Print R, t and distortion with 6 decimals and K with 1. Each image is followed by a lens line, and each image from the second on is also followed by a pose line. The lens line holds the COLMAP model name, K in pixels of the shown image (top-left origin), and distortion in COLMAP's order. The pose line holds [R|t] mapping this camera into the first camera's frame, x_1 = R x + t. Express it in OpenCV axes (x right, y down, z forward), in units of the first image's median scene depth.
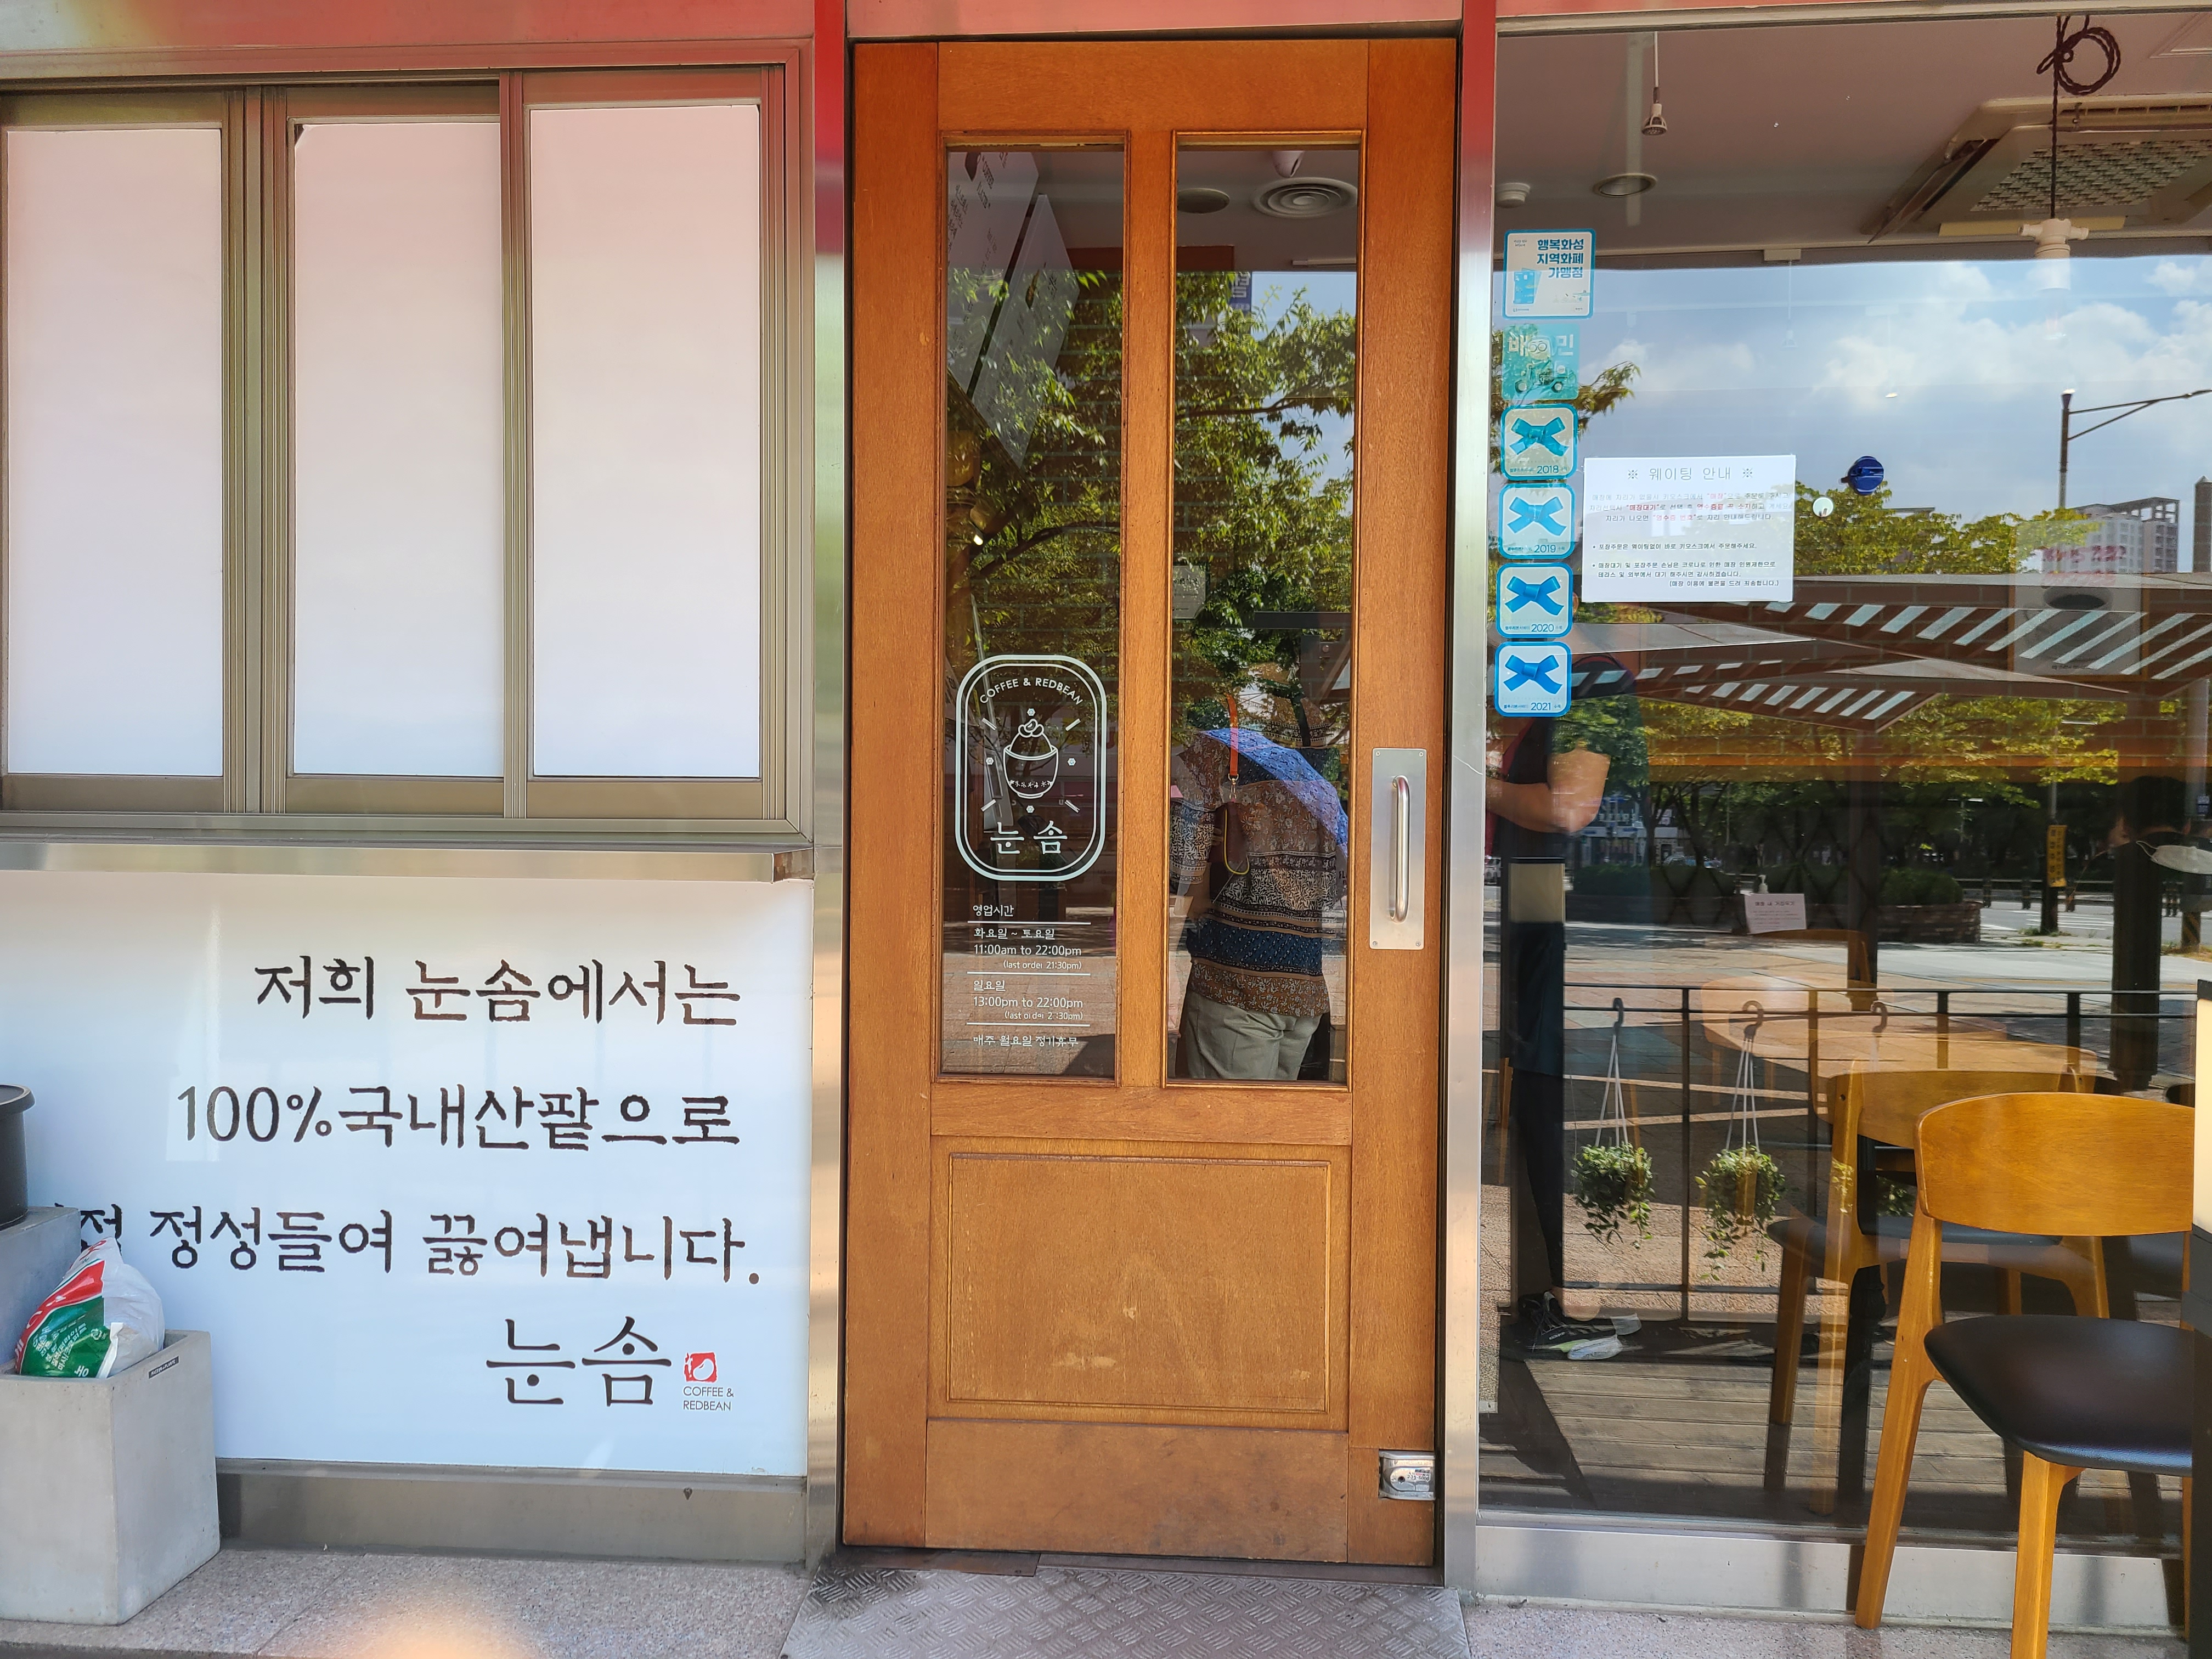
lens RADIAL K [[1645.0, 0, 1100.4], [0, 1645.0, 838.9], [0, 0, 1]] dist [0.050664, -0.072285]
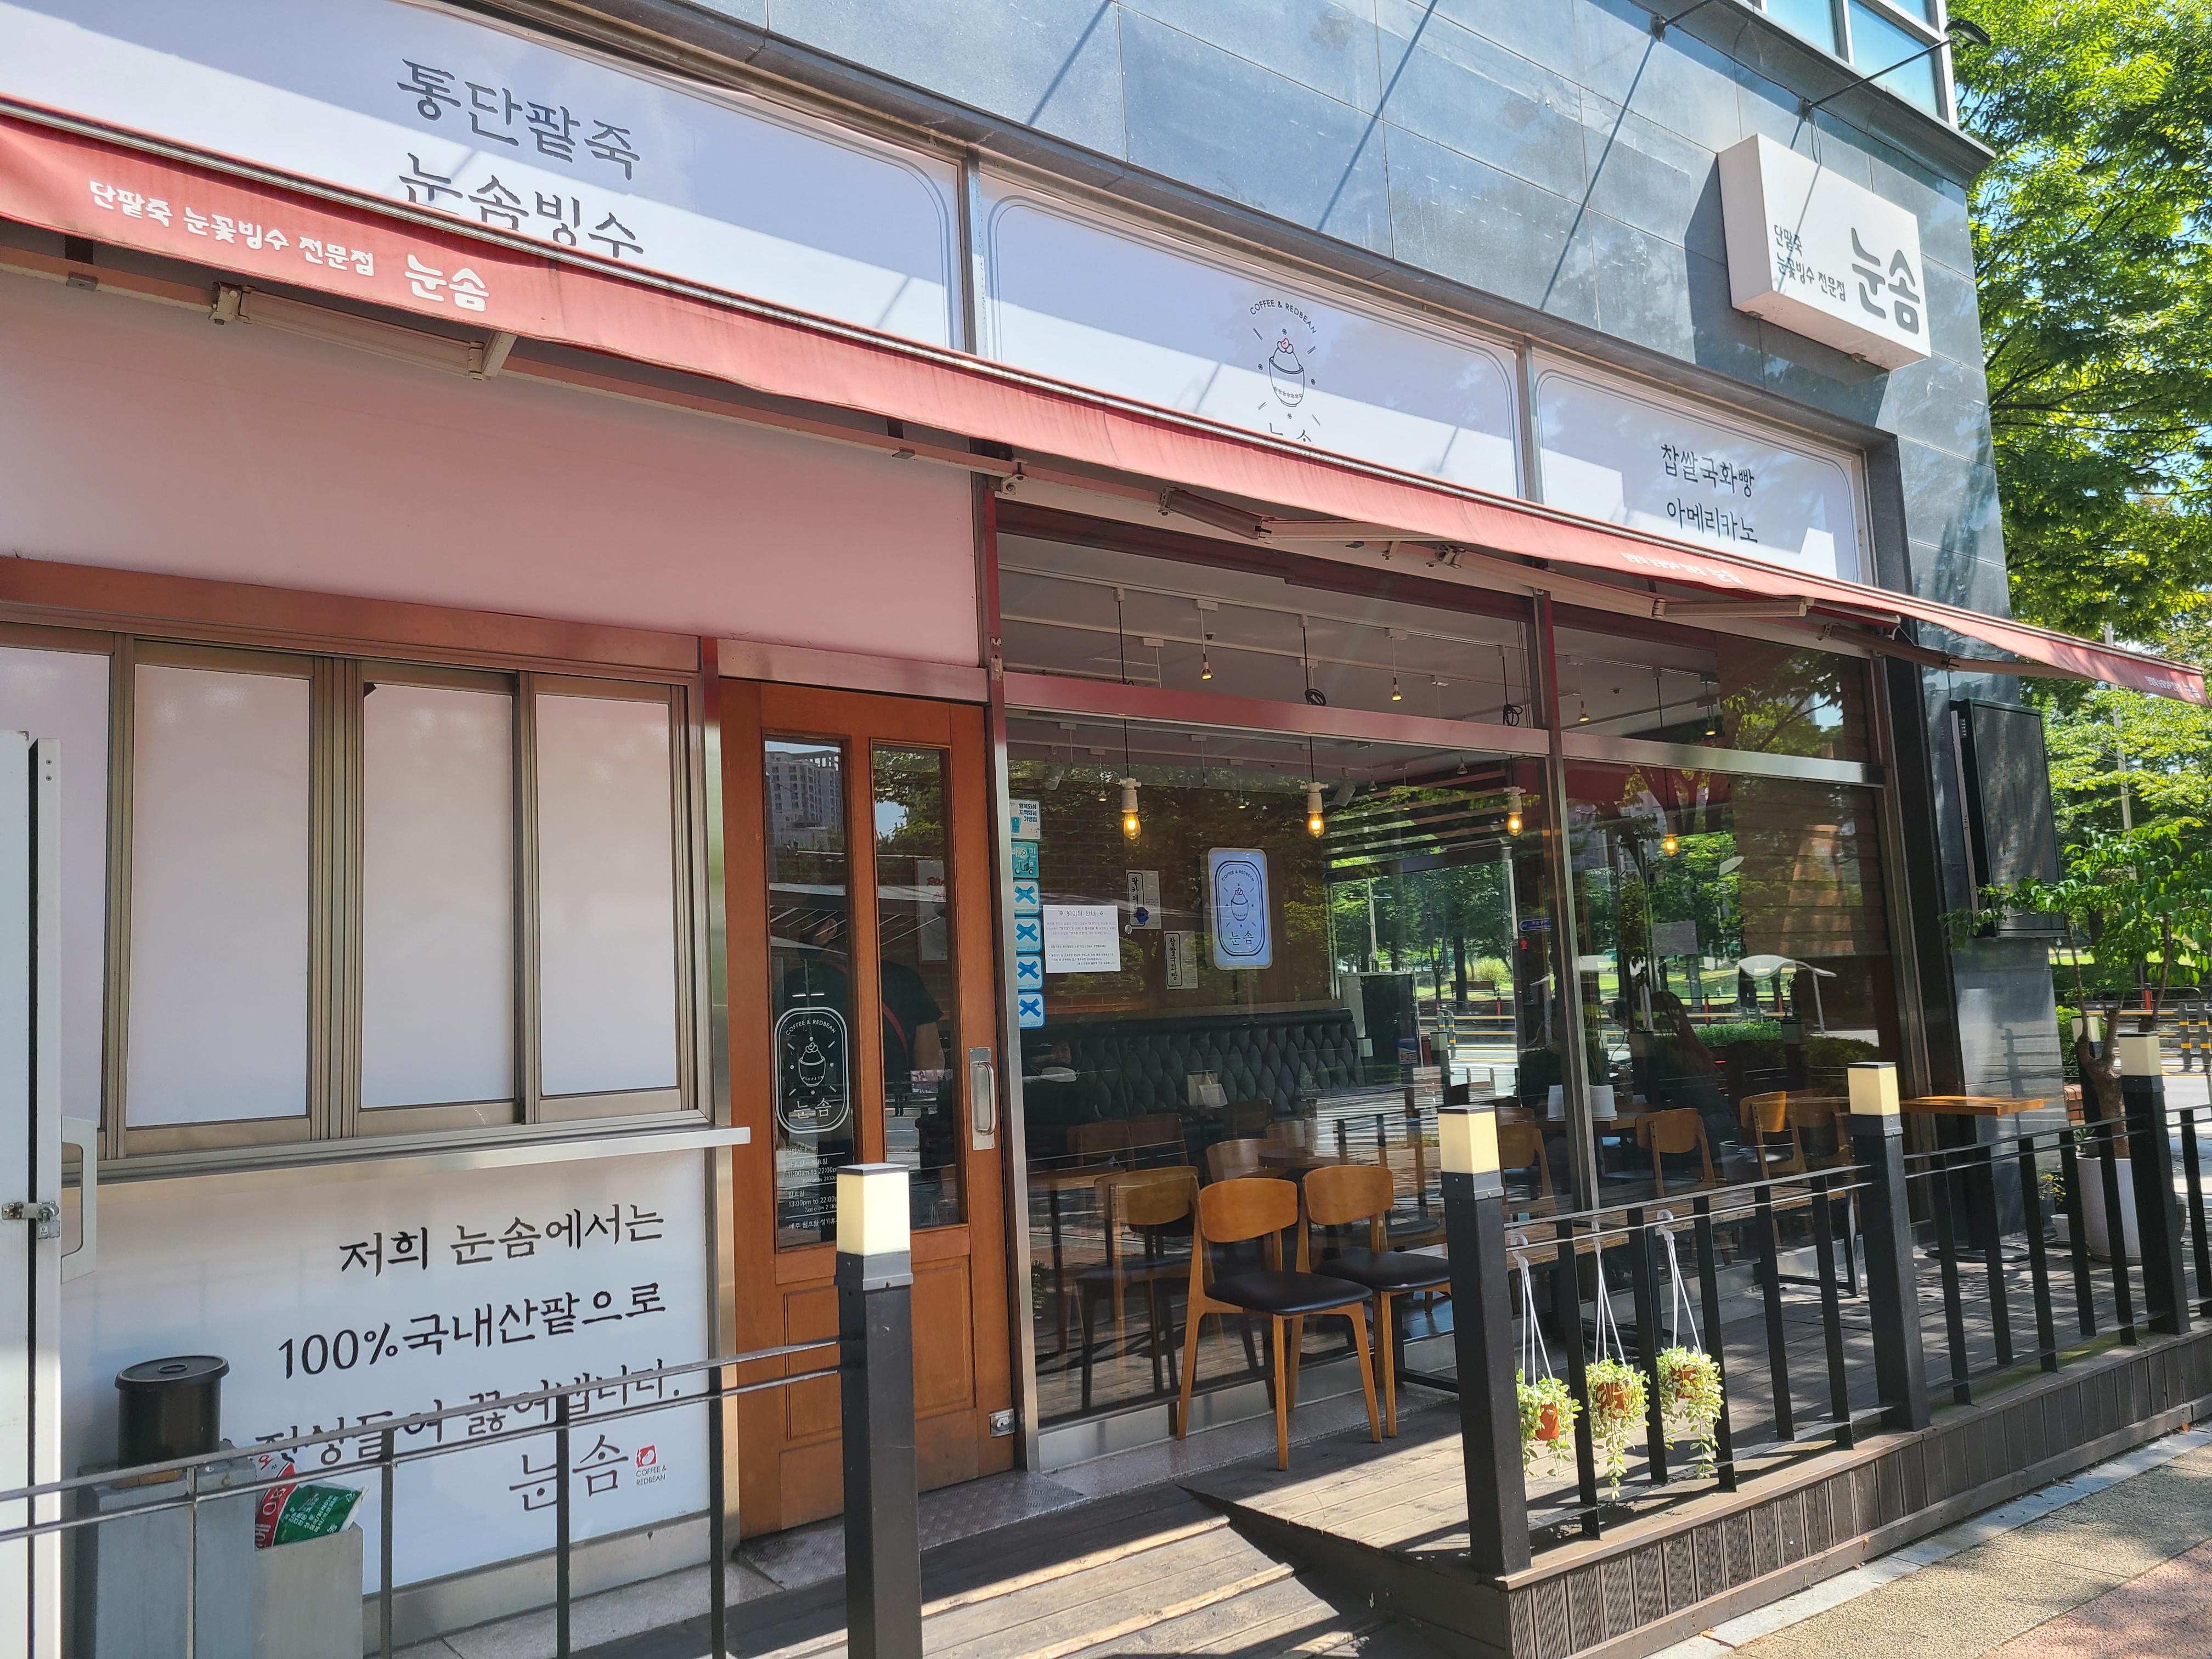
lens RADIAL K [[1645.0, 0, 1100.4], [0, 1645.0, 838.9], [0, 0, 1]] dist [0.050664, -0.072285]
pose [[0.729736, 0.027600, 0.683171, -1.040119], [0.074494, 0.990027, -0.119569, -0.052838], [-0.679658, 0.138146, 0.720403, -0.556155]]
